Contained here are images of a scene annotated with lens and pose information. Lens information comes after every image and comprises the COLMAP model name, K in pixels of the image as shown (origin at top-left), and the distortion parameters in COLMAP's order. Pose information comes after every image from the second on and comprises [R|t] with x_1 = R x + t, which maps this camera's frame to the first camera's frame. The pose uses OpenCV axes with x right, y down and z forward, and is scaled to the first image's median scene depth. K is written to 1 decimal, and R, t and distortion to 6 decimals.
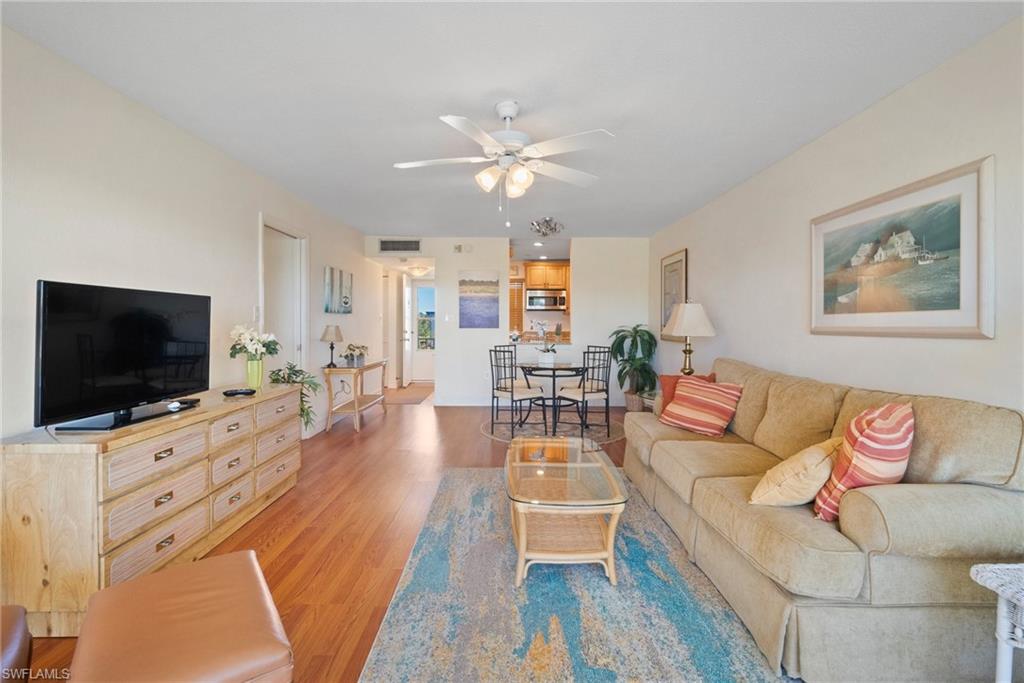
lens RADIAL K [[446.5, 0, 499.8], [0, 446.5, 321.5], [0, 0, 1]] dist [-0.001069, -0.000098]
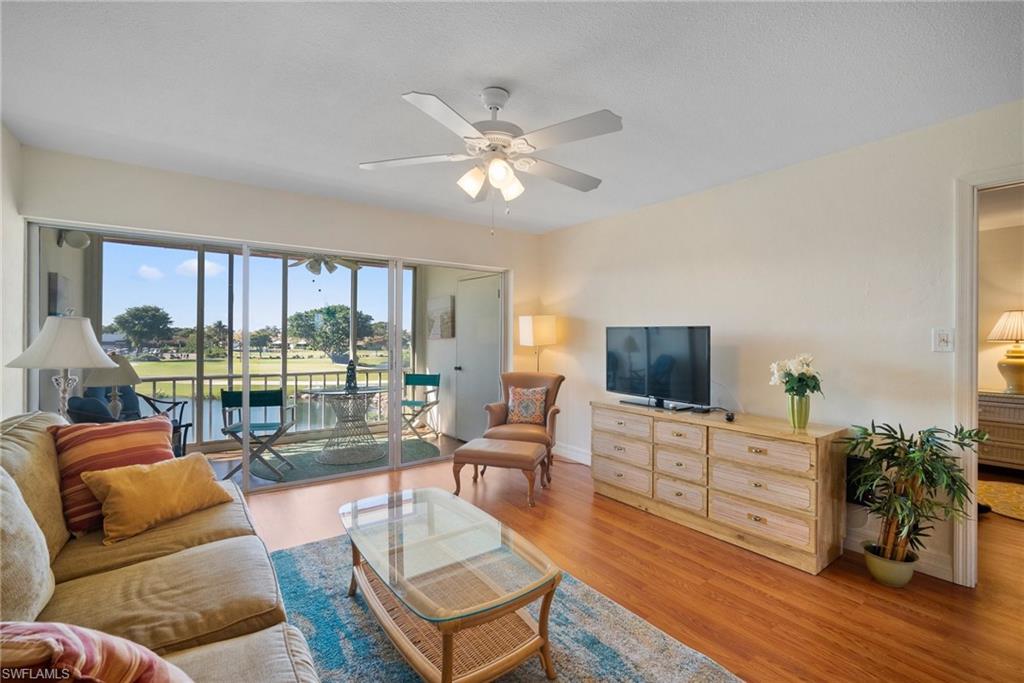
lens RADIAL K [[445.4, 0, 514.0], [0, 445.4, 336.5], [0, 0, 1]] dist [-0.010364, 0.000841]
pose [[-0.789720, -0.009278, -0.613398, 0.508015], [-0.010358, 0.999945, -0.001790, -0.020381], [0.613381, 0.004940, -0.789772, 1.737129]]
